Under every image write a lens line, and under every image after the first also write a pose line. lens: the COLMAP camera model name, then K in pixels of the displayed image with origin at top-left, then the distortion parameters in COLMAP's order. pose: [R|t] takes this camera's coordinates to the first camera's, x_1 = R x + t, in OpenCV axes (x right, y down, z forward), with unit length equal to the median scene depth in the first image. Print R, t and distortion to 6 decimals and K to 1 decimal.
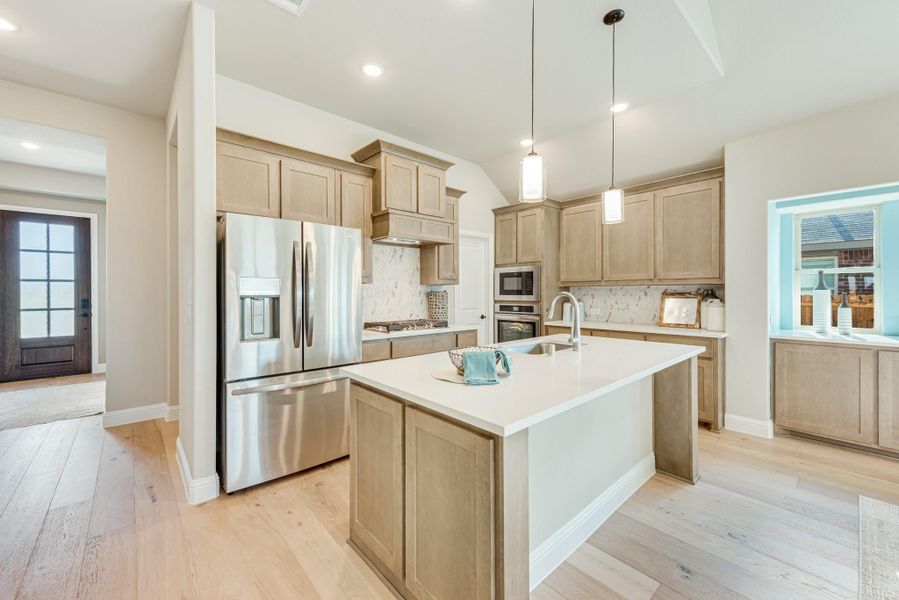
lens RADIAL K [[356.6, 0, 453.4], [0, 356.6, 295.5], [0, 0, 1]] dist [0.000103, -0.000131]
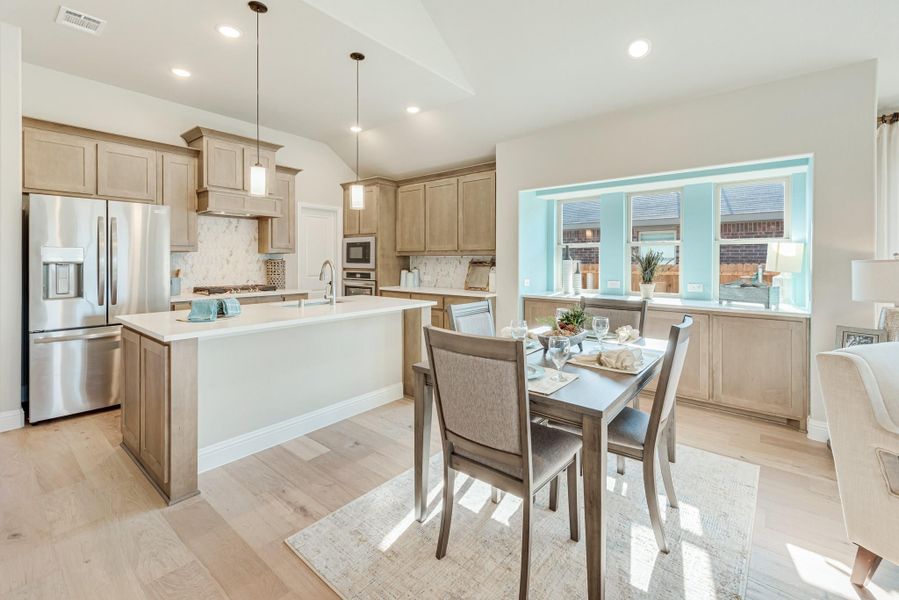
lens RADIAL K [[396.5, 0, 447.4], [0, 396.5, 265.0], [0, 0, 1]] dist [-0.001704, -0.000702]
pose [[0.990080, 0.004247, 0.140439, 0.368596], [-0.004569, 0.999988, 0.001972, 0.001150], [-0.140429, -0.002594, 0.990087, -0.337699]]
